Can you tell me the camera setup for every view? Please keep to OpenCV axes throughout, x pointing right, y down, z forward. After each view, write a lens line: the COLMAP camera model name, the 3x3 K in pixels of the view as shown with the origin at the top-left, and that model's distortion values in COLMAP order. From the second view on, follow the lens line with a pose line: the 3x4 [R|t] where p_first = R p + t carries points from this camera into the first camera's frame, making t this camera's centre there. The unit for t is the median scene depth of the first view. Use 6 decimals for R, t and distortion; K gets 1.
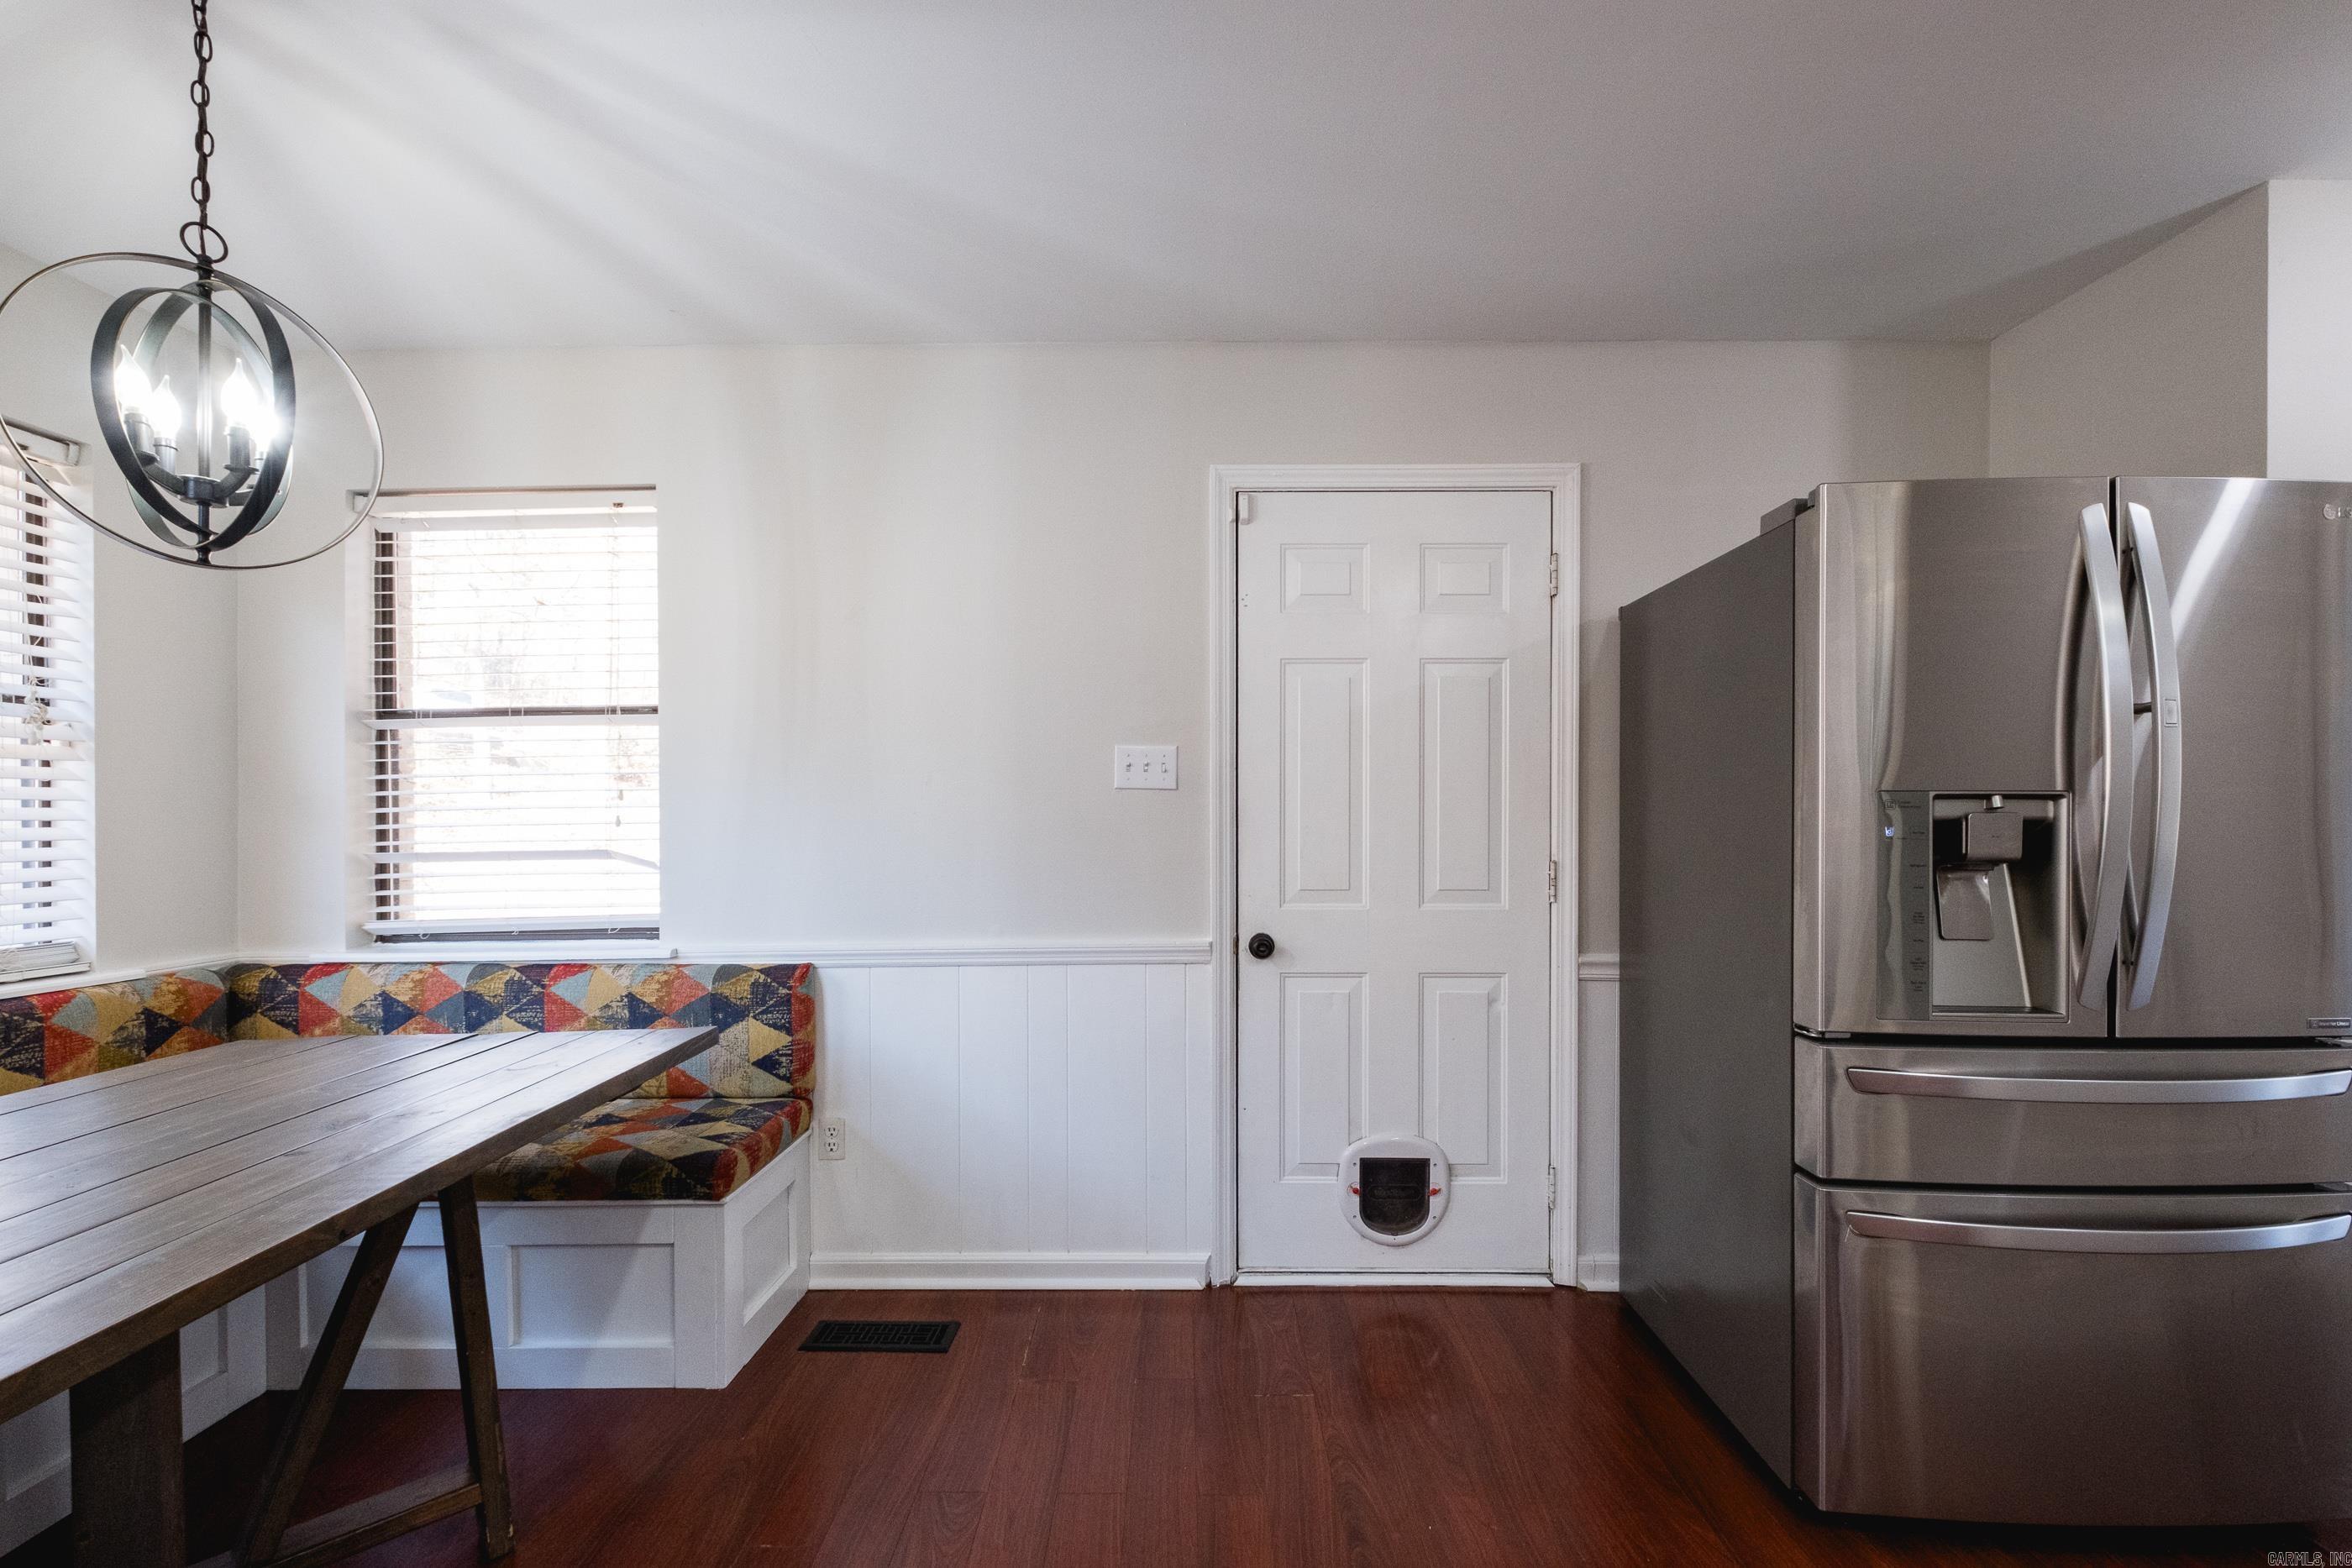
lens RADIAL K [[1042.7, 0, 1180.8], [0, 1042.7, 818.7], [0, 0, 1]] dist [0.002021, 0.000147]
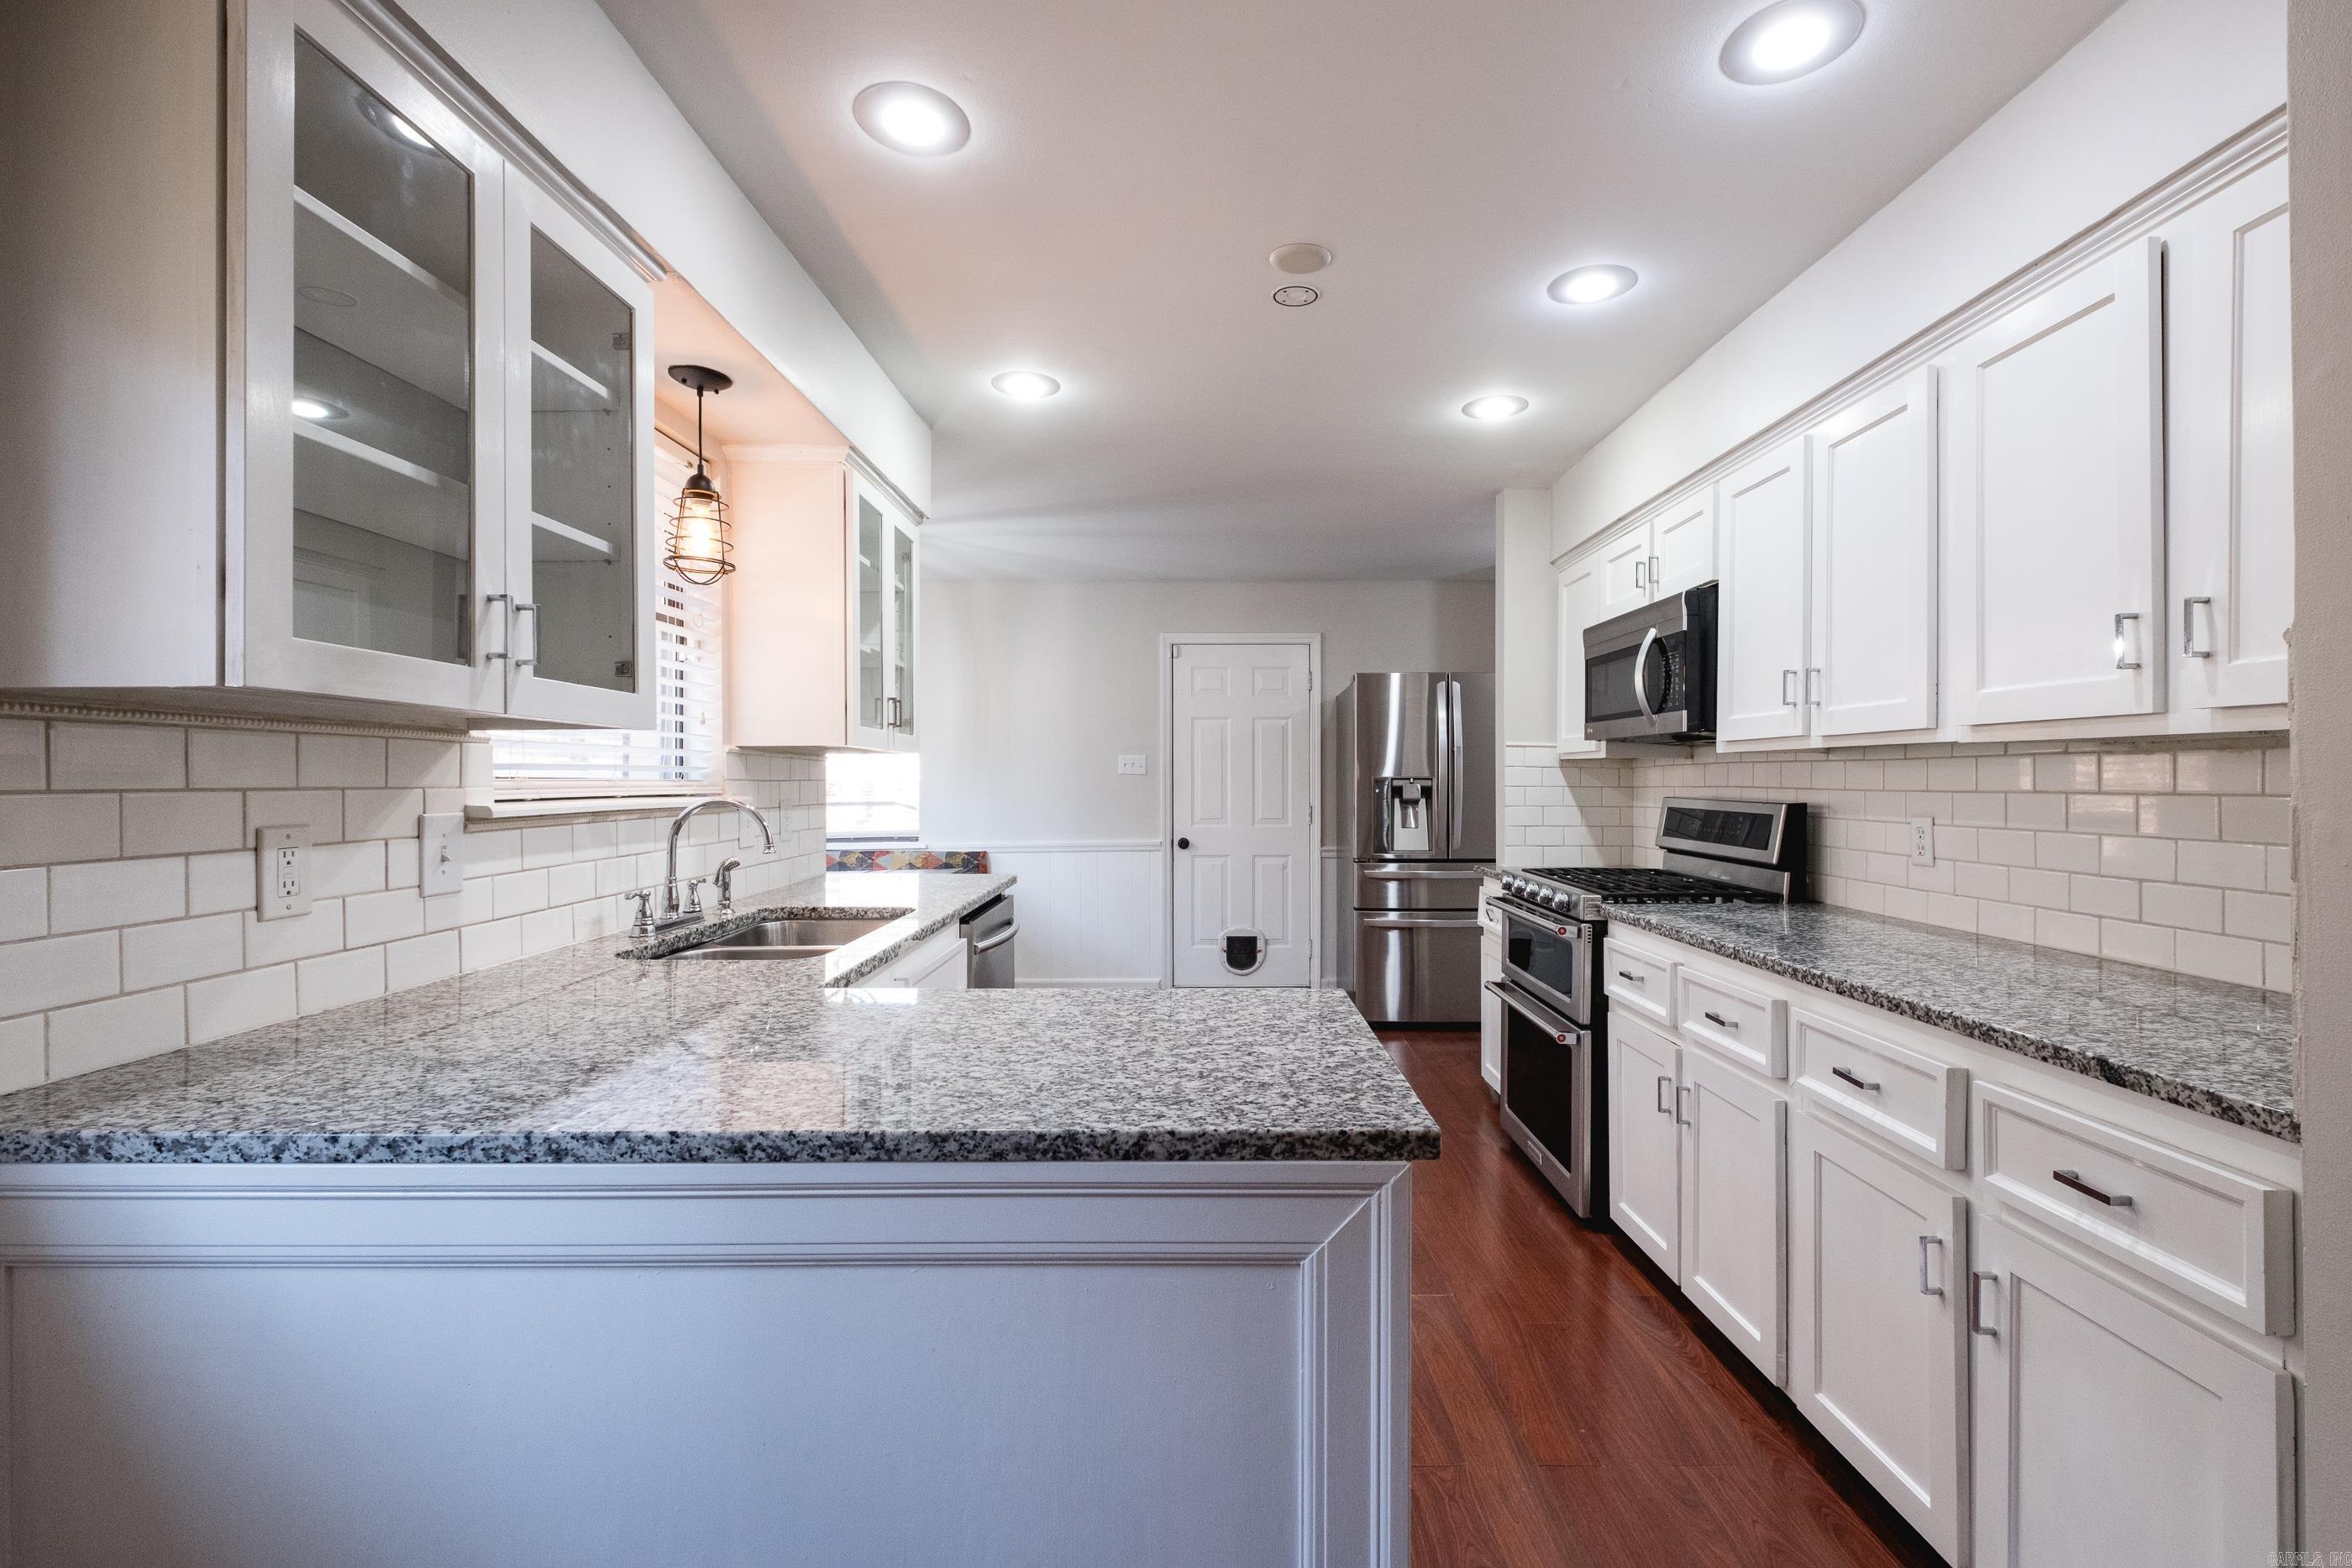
lens RADIAL K [[997.7, 0, 1193.2], [0, 997.7, 782.6], [0, 0, 1]] dist [0.014072, -0.009216]
pose [[0.999786, -0.000546, 0.020695, 0.054233], [0.000788, 0.999931, -0.011679, 0.014921], [-0.020688, 0.011693, 0.999718, -1.194278]]
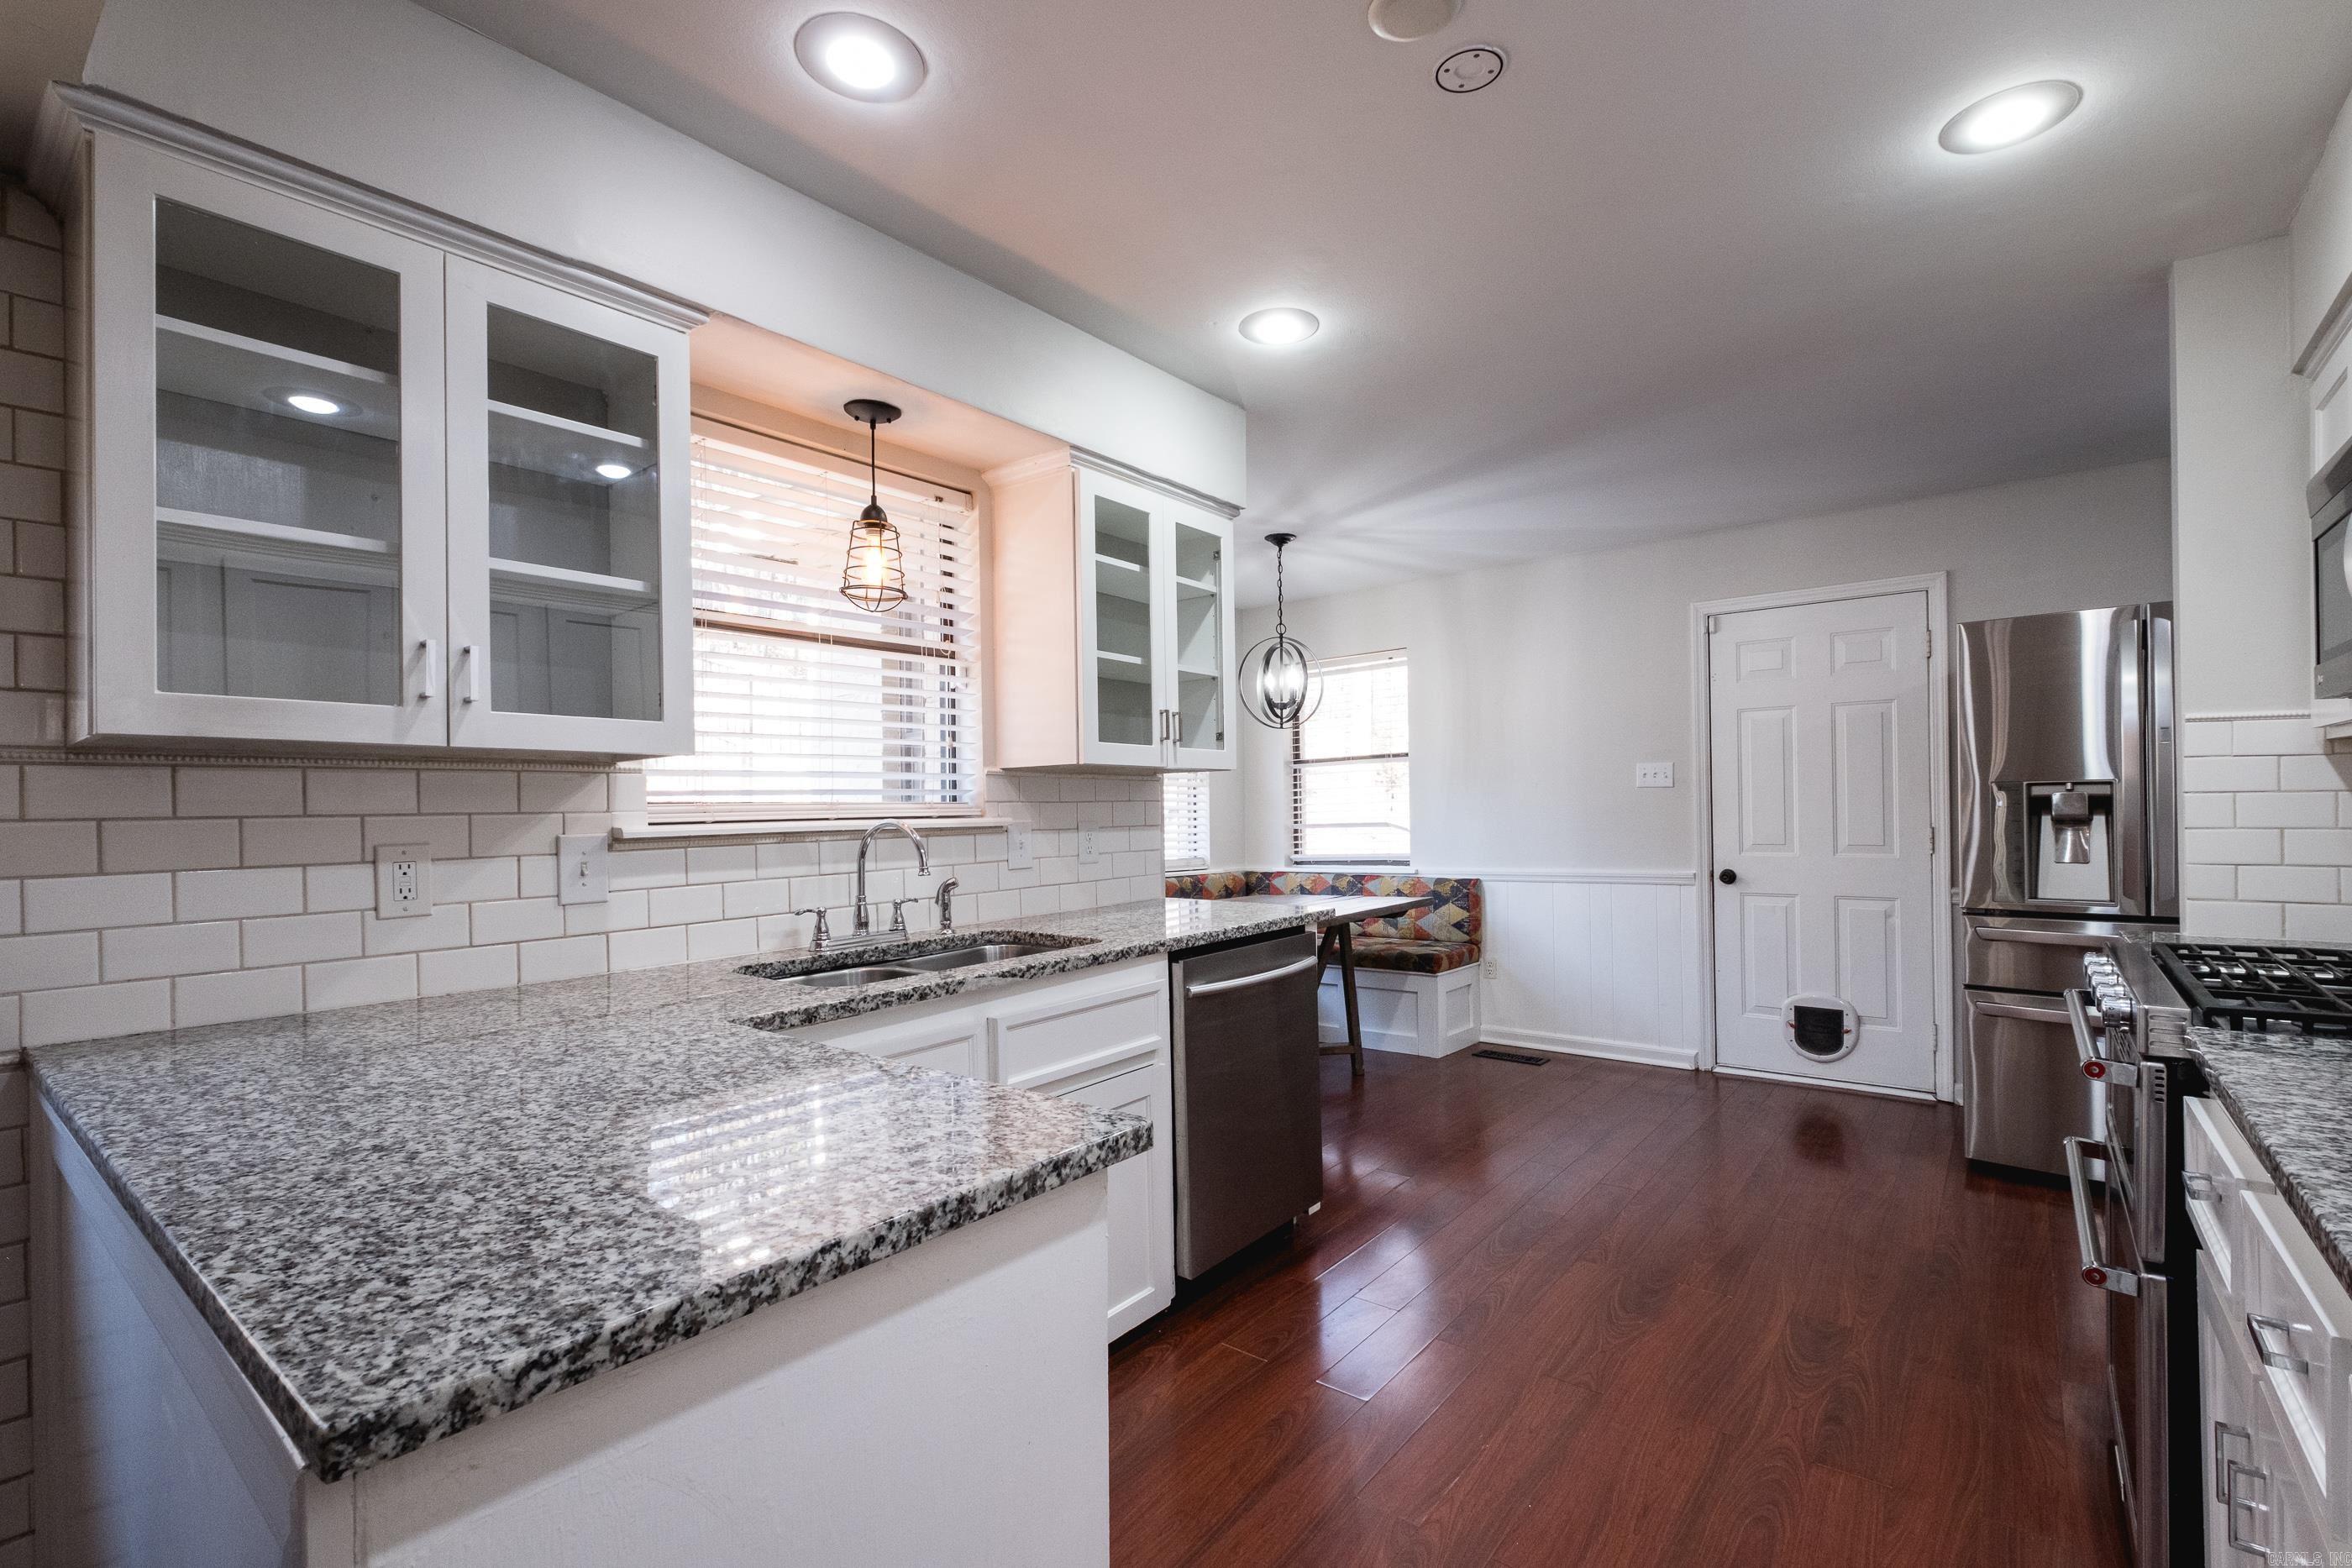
lens RADIAL K [[1028.5, 0, 1221.4], [0, 1028.5, 806.8], [0, 0, 1]] dist [0.002597, -0.000700]
pose [[0.800595, -0.013012, -0.599064, 0.432082], [0.008162, 0.999908, -0.010810, 0.018412], [0.599150, 0.003765, 0.800628, -0.873202]]
